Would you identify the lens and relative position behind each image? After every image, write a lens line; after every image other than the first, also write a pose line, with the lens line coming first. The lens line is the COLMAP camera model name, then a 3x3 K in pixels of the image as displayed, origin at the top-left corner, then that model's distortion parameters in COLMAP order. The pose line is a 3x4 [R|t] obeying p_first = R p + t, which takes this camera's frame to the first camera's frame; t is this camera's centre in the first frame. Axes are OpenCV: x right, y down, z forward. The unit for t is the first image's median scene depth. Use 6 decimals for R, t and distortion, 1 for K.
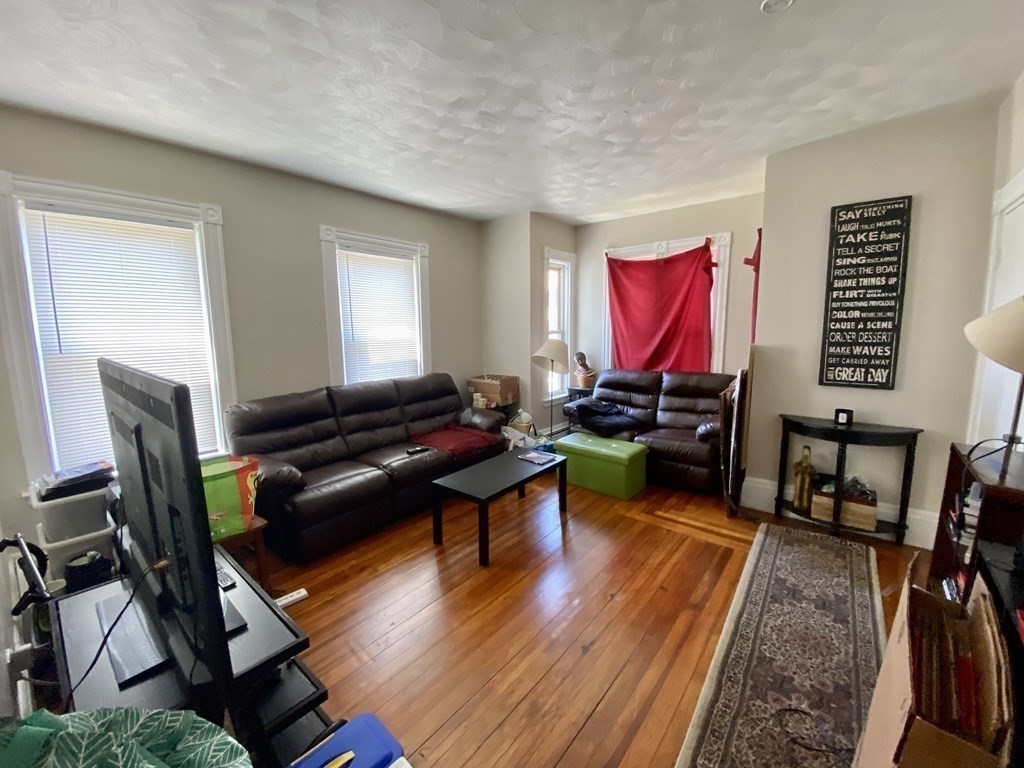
lens RADIAL K [[411.5, 0, 519.1], [0, 411.5, 379.7], [0, 0, 1]] dist [-0.018589, -0.000910]
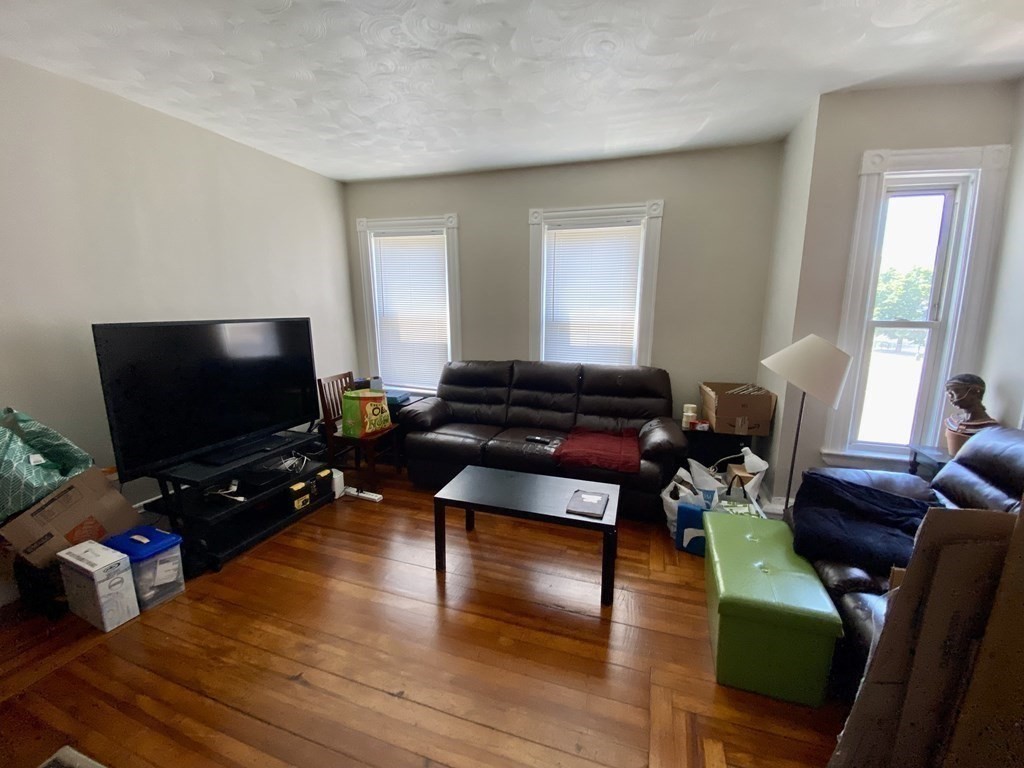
lens RADIAL K [[411.5, 0, 521.1], [0, 411.5, 379.7], [0, 0, 1]] dist [-0.018589, -0.000910]
pose [[0.347782, 0.171602, -0.921738, 0.531209], [-0.141130, 0.981488, 0.129476, -0.070430], [0.926893, 0.085055, 0.365562, 0.575022]]
